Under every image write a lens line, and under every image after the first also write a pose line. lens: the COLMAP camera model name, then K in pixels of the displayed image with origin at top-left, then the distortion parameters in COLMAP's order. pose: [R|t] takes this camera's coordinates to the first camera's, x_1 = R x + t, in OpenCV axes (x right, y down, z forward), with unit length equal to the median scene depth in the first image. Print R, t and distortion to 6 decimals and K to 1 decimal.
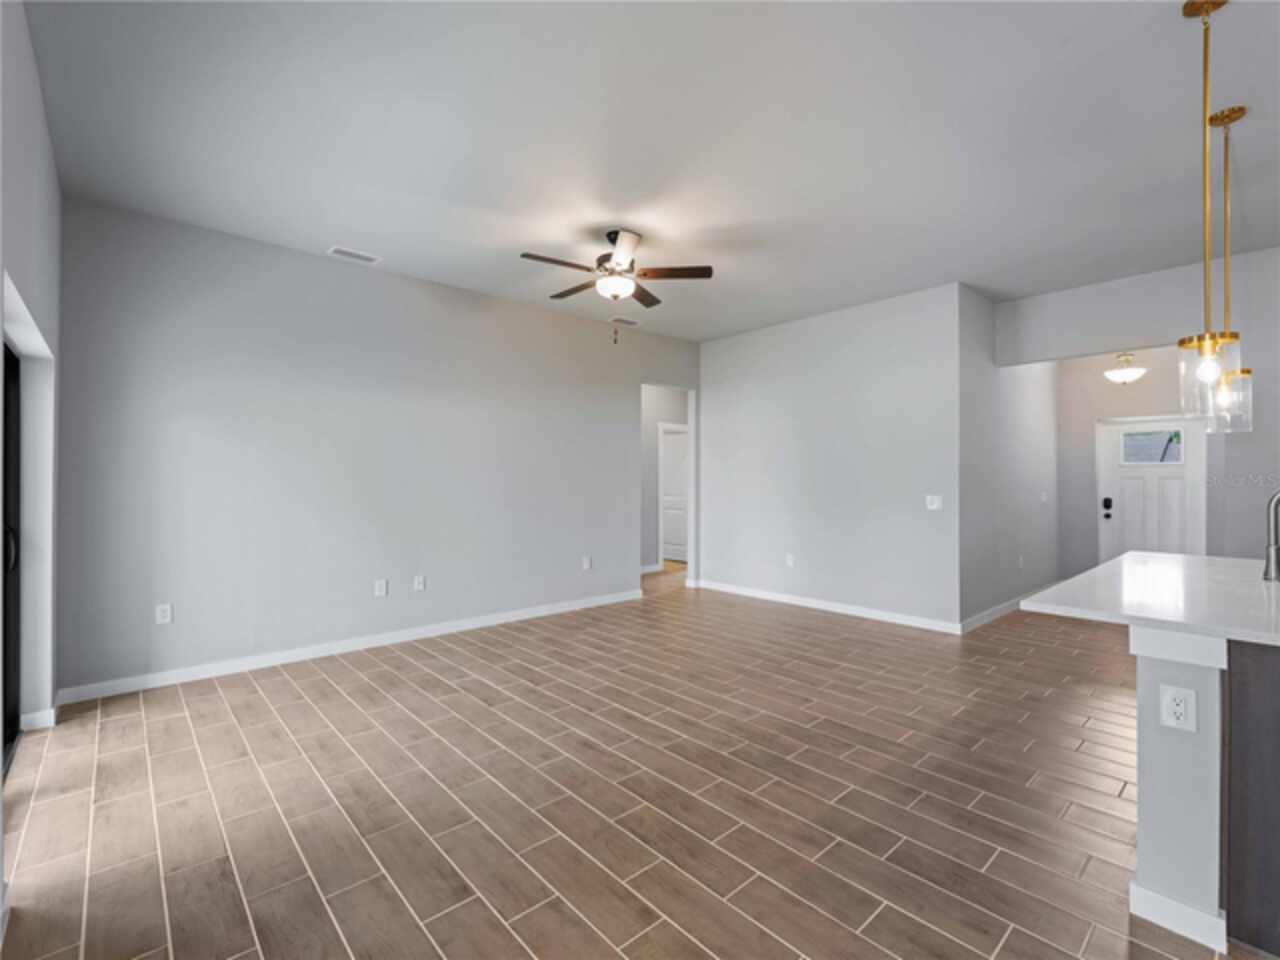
lens RADIAL K [[580.4, 0, 640.0], [0, 580.4, 480.0], [0, 0, 1]] dist [0.002896, 0.000459]
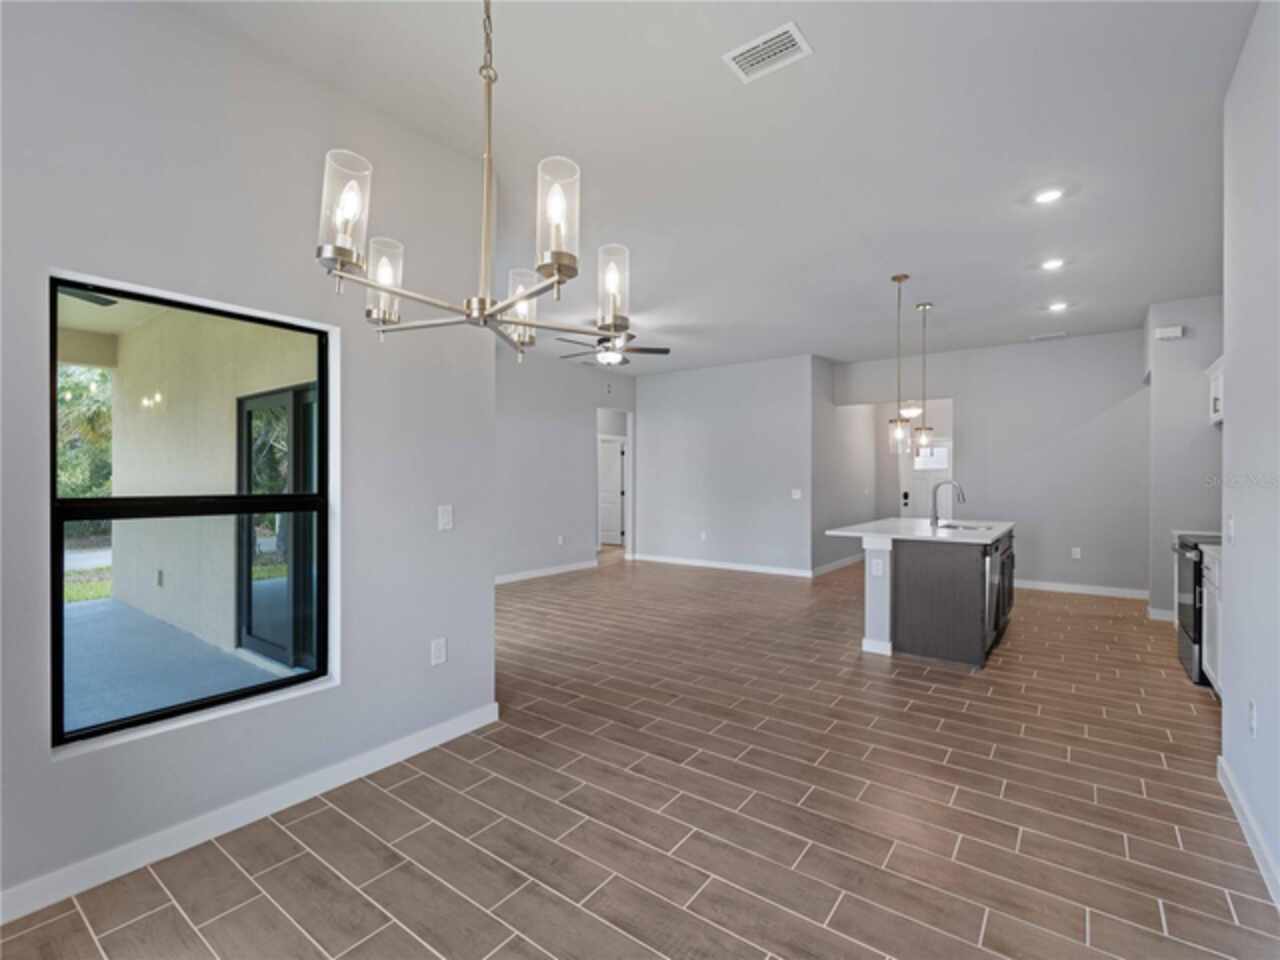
lens RADIAL K [[580.4, 0, 640.0], [0, 580.4, 480.0], [0, 0, 1]] dist [0.002896, 0.000459]
pose [[0.980992, 0.002878, 0.194028, -0.204026], [-0.003296, 0.999993, 0.001830, -0.000598], [-0.194022, -0.002434, 0.980994, -0.436423]]
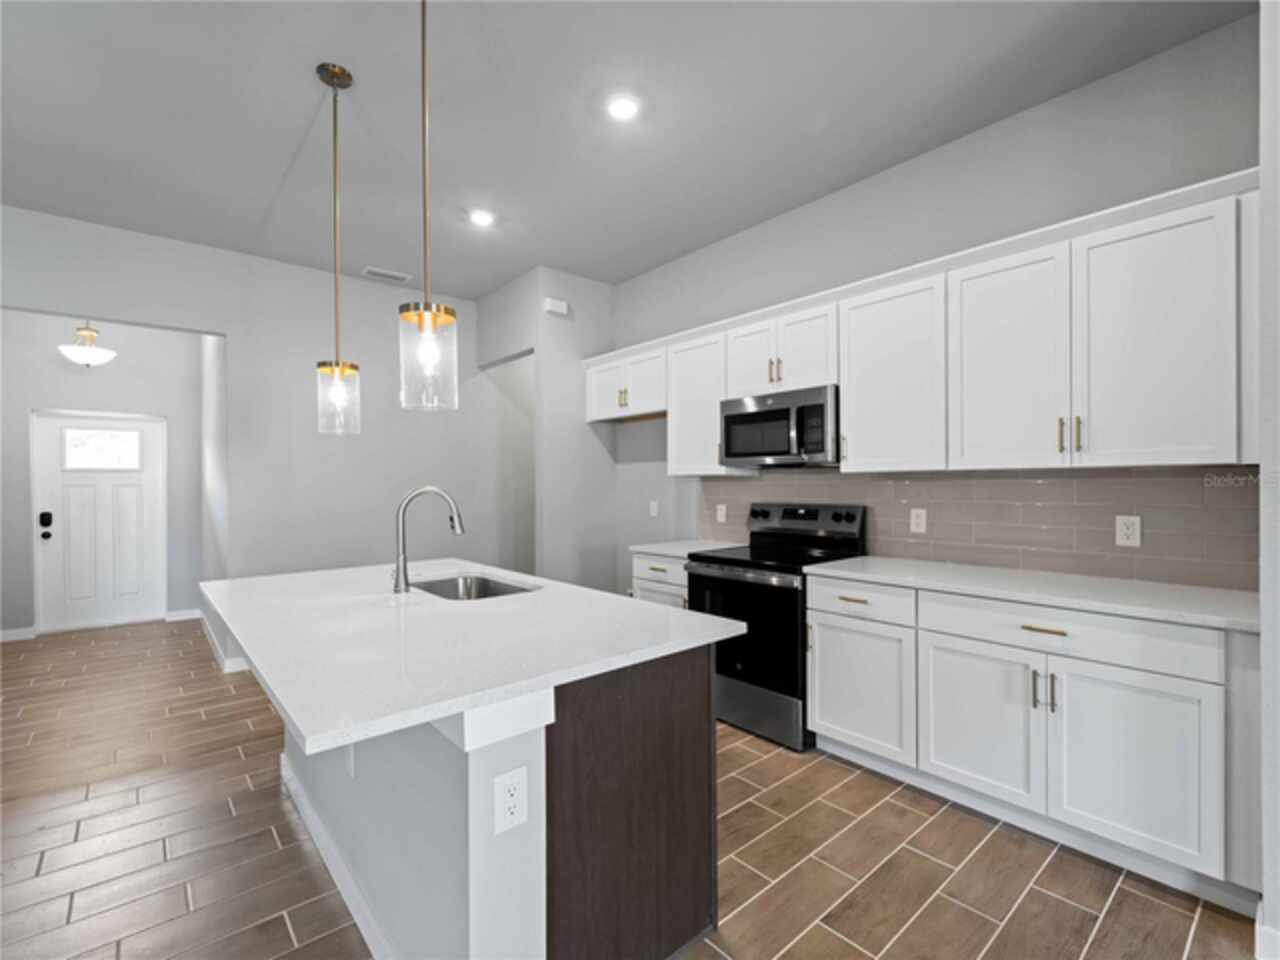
lens RADIAL K [[586.4, 0, 641.7], [0, 586.4, 490.5], [0, 0, 1]] dist [-0.000539, 0.000287]
pose [[0.022502, -0.006053, 0.999728, 0.063831], [0.003422, 0.999976, 0.005977, 0.000751], [-0.999741, 0.003287, 0.022523, 0.261700]]
